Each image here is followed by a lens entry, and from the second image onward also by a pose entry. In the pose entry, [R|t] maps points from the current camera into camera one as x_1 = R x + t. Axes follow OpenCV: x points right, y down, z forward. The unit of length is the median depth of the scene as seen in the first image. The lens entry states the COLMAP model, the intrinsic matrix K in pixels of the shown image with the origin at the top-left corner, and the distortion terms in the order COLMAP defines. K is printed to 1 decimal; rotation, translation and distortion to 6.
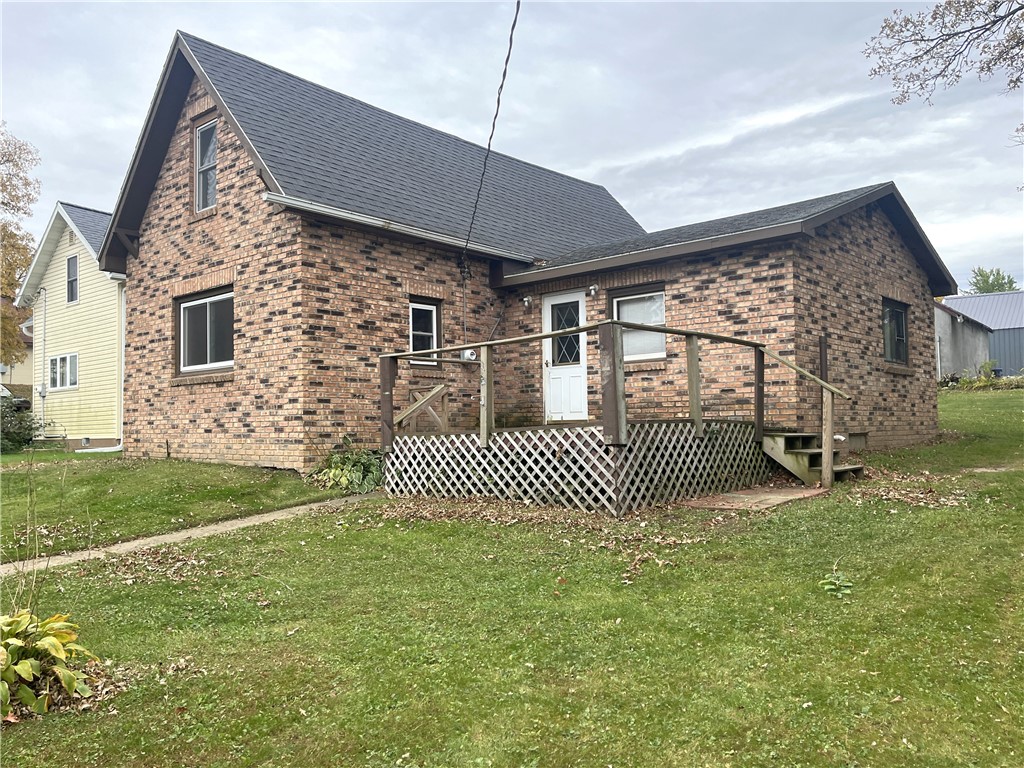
lens RADIAL K [[835.6, 0, 512.3], [0, 835.6, 384.0], [0, 0, 1]] dist [0.004236, 0.000920]
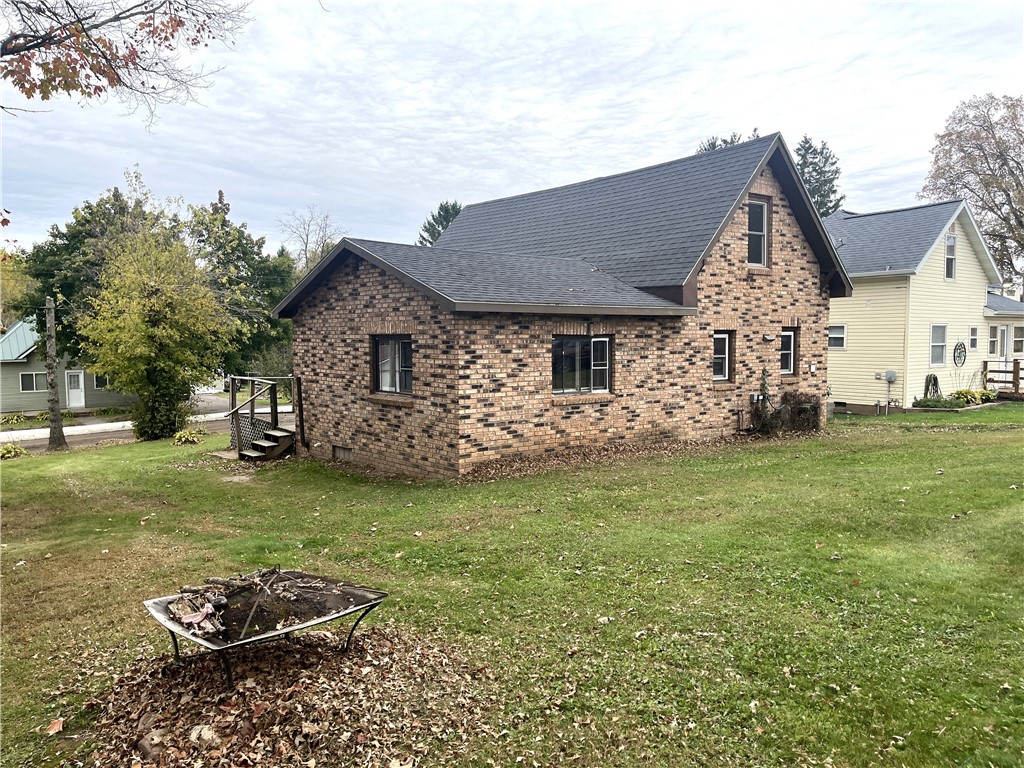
lens RADIAL K [[771.9, 0, 512.7], [0, 771.9, 385.9], [0, 0, 1]] dist [0.000815, -0.000010]
pose [[-0.153631, 0.076375, -0.985172, 1.511325], [0.059143, 0.995932, 0.067986, -0.099941], [0.986357, -0.047821, -0.157523, 1.414828]]
